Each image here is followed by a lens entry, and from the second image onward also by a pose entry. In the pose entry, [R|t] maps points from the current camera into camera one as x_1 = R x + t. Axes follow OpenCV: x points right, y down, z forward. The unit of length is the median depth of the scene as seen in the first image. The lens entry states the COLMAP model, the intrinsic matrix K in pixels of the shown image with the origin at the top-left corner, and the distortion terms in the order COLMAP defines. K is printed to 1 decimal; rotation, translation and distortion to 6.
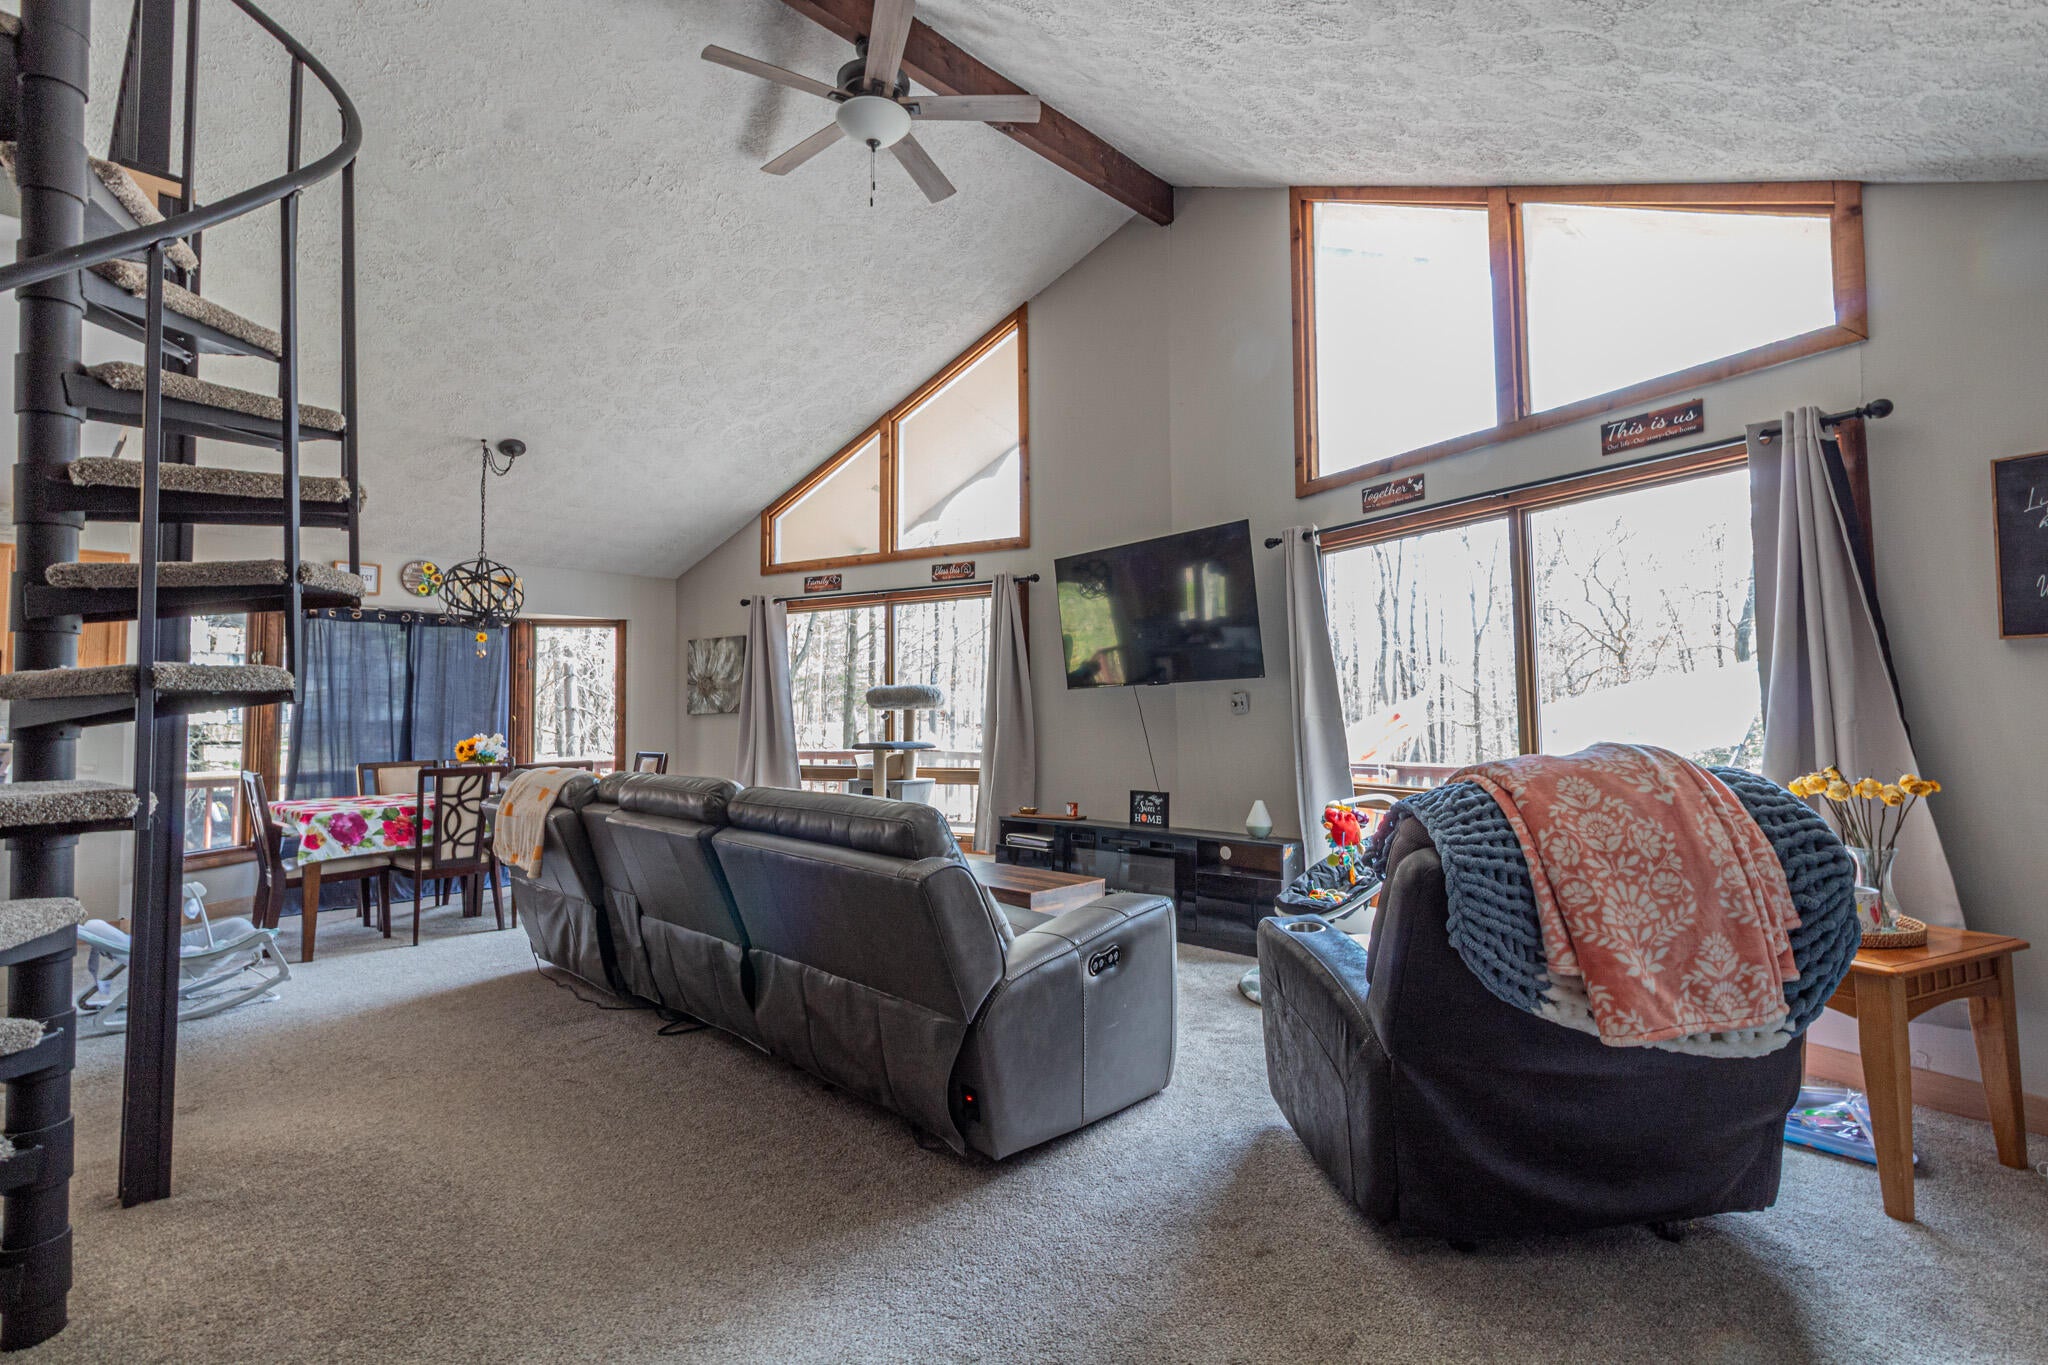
lens RADIAL K [[967.4, 0, 1035.3], [0, 967.4, 672.3], [0, 0, 1]] dist [0.002295, 0.001178]
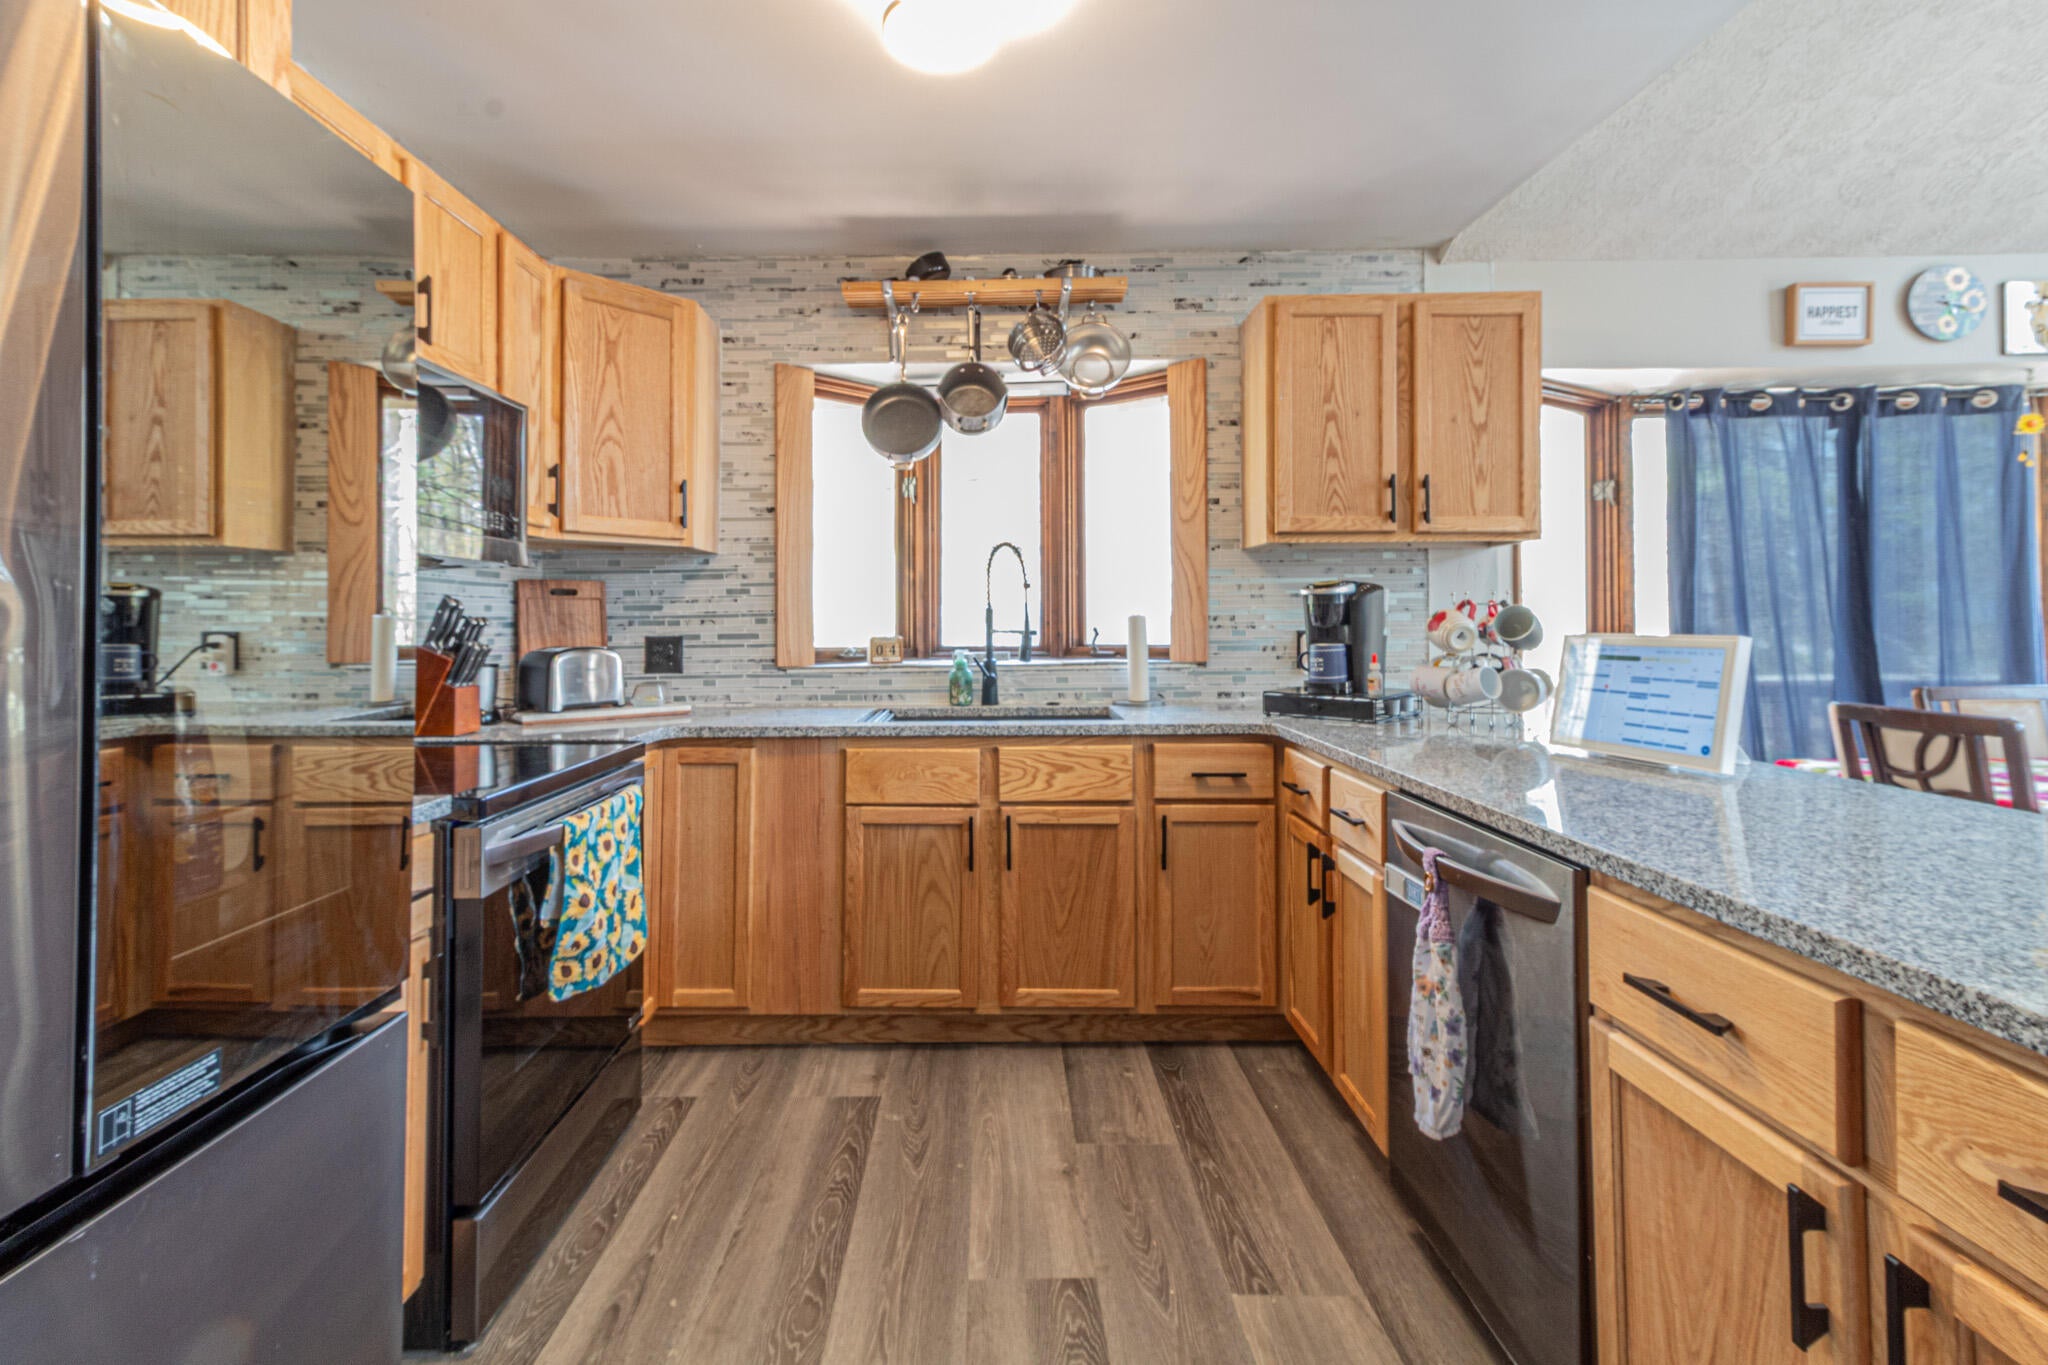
lens RADIAL K [[967.4, 0, 1000.0], [0, 967.4, 615.2], [0, 0, 1]] dist [0.002295, 0.001178]
pose [[0.678570, -0.001278, -0.734534, -0.733183], [0.033868, 0.998989, 0.029550, 0.032485], [0.733754, -0.044929, 0.677928, 0.404025]]
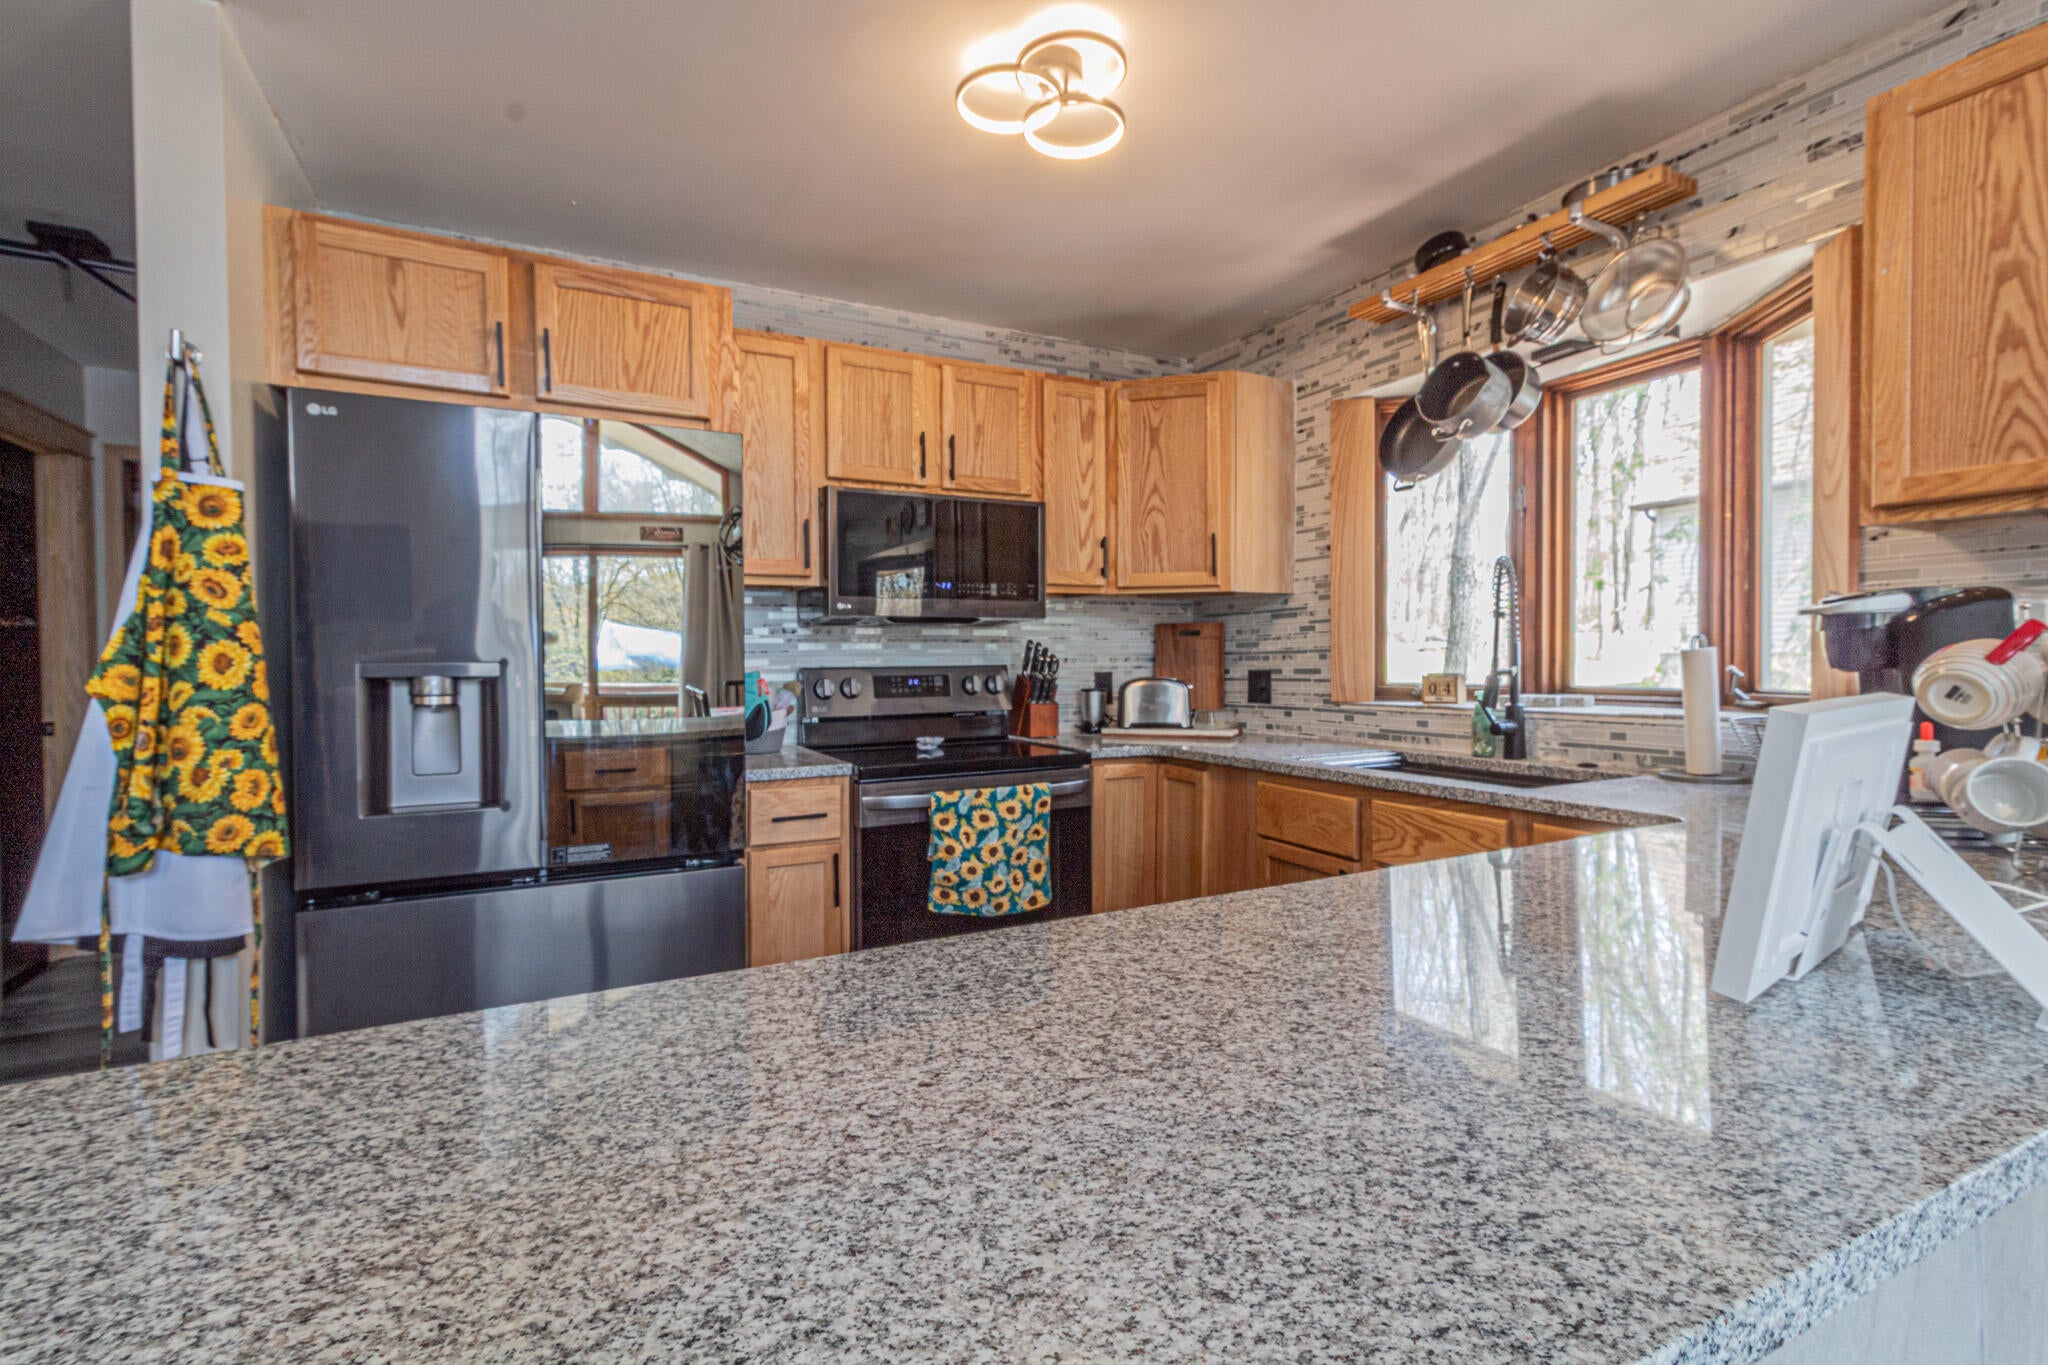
lens RADIAL K [[967.4, 0, 1027.0], [0, 967.4, 674.5], [0, 0, 1]] dist [0.002295, 0.001178]
pose [[-0.352514, 0.027643, -0.935398, -0.633429], [0.053535, 0.998522, 0.009333, 0.043937], [0.934274, -0.046786, -0.353473, 0.730469]]
